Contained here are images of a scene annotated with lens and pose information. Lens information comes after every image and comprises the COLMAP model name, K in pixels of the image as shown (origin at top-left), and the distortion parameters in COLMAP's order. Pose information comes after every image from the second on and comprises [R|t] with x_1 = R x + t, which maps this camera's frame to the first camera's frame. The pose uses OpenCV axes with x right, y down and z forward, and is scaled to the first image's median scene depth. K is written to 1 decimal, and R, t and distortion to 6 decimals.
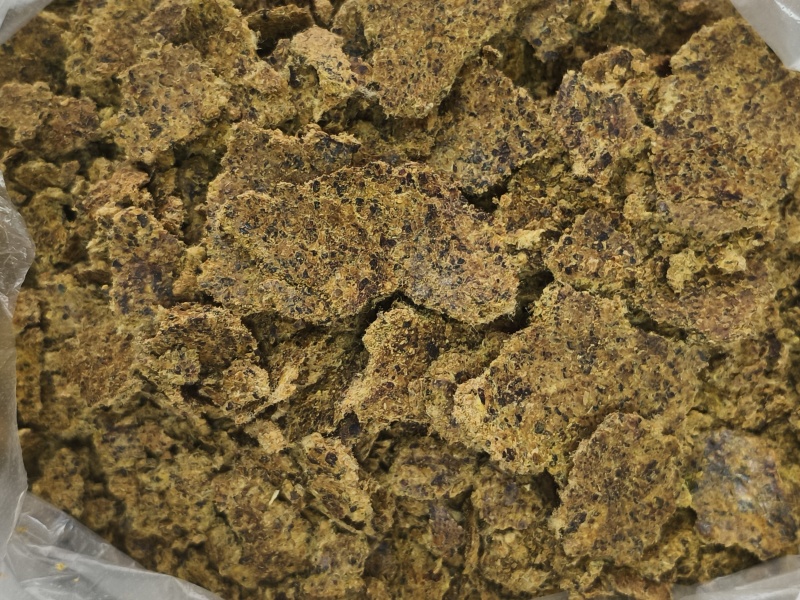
lens RADIAL K [[1207.4, 0, 397.8], [0, 1207.4, 297.1], [0, 0, 1]] dist [0.018067, 0.000000]
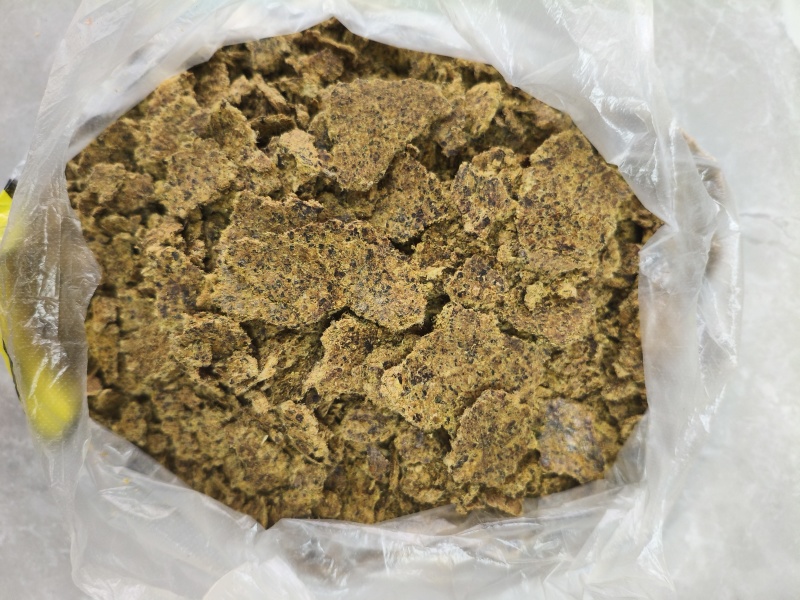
lens RADIAL K [[620.6, 0, 403.5], [0, 620.6, 305.8], [0, 0, 1]] dist [0.000316, -0.023146]
pose [[0.999432, 0.016961, 0.029111, 0.047224], [-0.017641, 0.999574, 0.023269, -0.024216], [-0.028704, -0.023770, 0.999305, 0.221956]]
